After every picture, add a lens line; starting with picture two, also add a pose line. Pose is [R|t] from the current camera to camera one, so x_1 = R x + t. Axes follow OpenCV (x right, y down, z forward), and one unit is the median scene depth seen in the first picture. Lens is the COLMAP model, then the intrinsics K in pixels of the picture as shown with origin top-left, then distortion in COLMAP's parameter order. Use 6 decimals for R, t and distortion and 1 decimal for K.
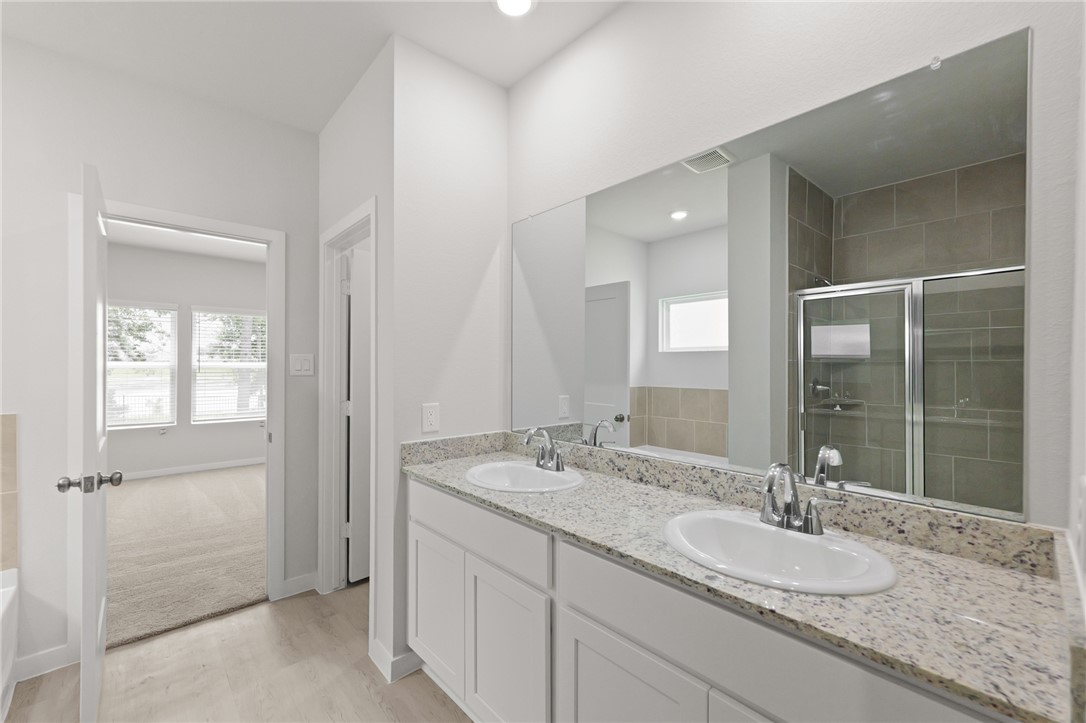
lens RADIAL K [[452.3, 0, 536.2], [0, 452.3, 365.3], [0, 0, 1]] dist [-0.000850, 0.000015]
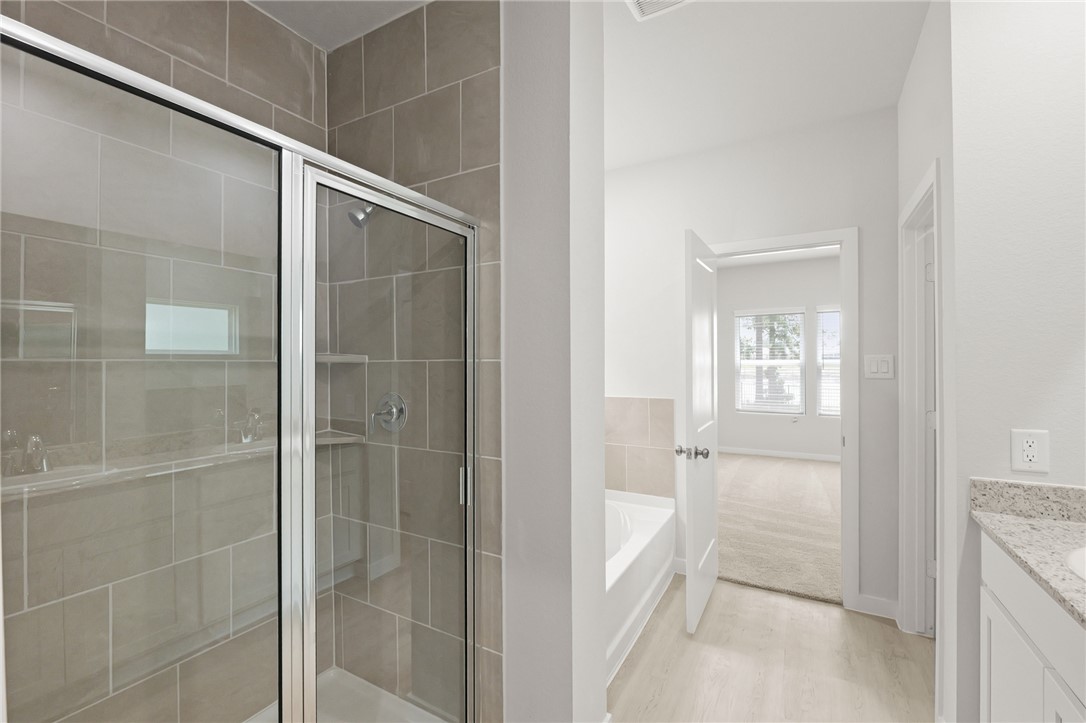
lens RADIAL K [[452.3, 0, 539.2], [0, 452.3, 359.3], [0, 0, 1]] dist [-0.000850, 0.000015]
pose [[0.304770, -0.009103, -0.952383, 0.150765], [0.013405, 0.999896, -0.005268, -0.021897], [0.952332, -0.011161, 0.304860, 0.074858]]
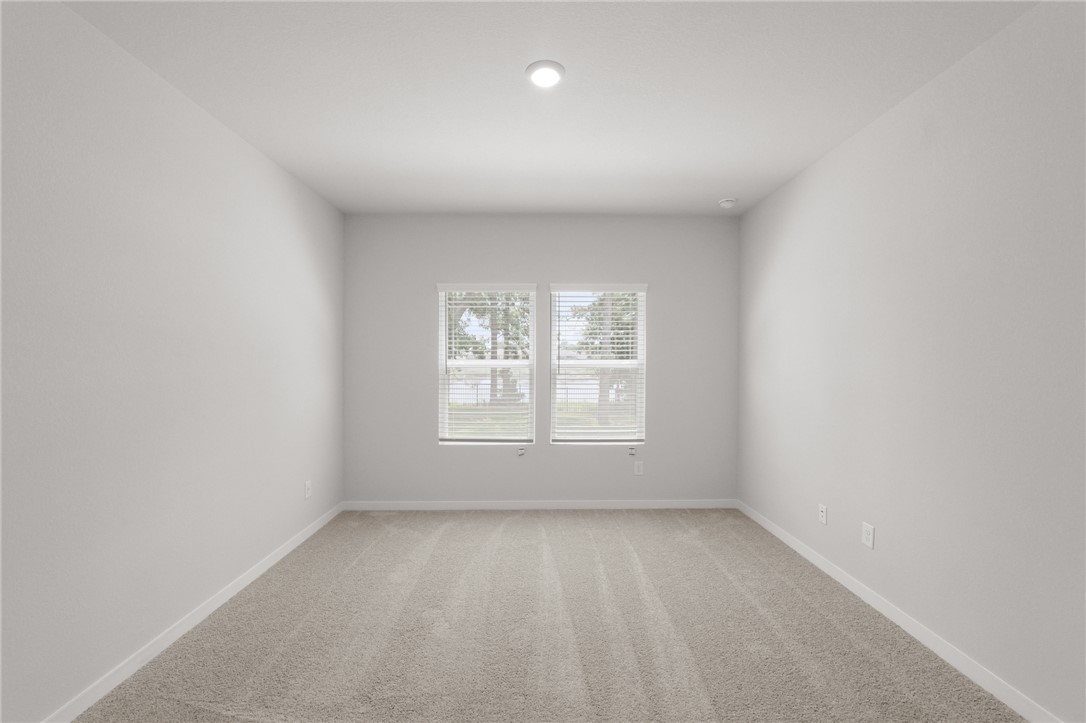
lens RADIAL K [[443.2, 0, 546.8], [0, 443.2, 362.0], [0, 0, 1]] dist [-0.000571, -0.000018]
pose [[0.765169, 0.003548, -0.643820, -0.652505], [0.000478, 0.999981, 0.006079, -0.016583], [0.643830, -0.004959, 0.765153, 0.957490]]
